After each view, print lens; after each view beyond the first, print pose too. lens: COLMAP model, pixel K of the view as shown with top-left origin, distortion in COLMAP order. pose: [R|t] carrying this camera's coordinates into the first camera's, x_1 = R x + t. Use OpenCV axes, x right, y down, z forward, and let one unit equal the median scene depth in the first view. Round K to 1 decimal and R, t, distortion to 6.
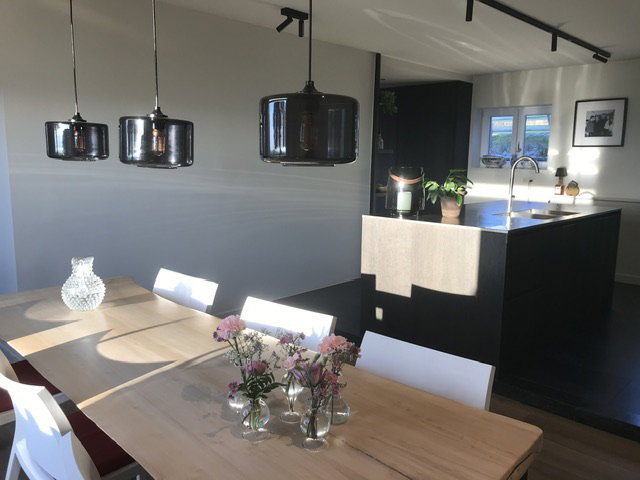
lens RADIAL K [[518.8, 0, 320.0], [0, 518.8, 240.0], [0, 0, 1]] dist [-0.000879, 0.001114]
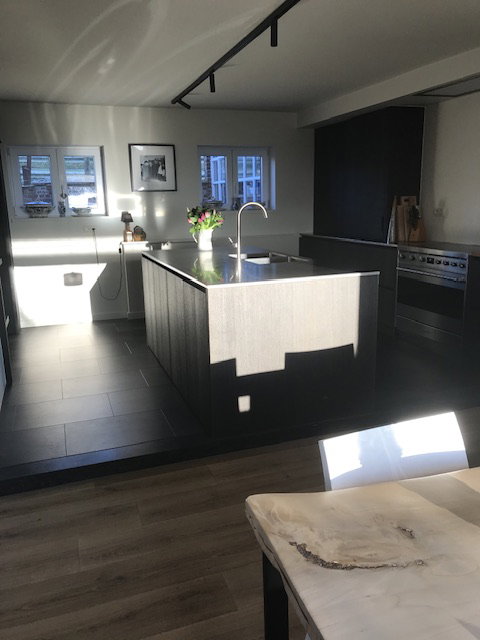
lens RADIAL K [[529.6, 0, 241.8], [0, 529.6, 307.5], [0, 0, 1]] dist [0.003929, 0.003616]
pose [[0.433669, -0.196162, 0.879461, -0.365196], [0.166029, 0.976700, 0.135981, -0.071534], [-0.885644, 0.087046, 0.456134, 0.402249]]
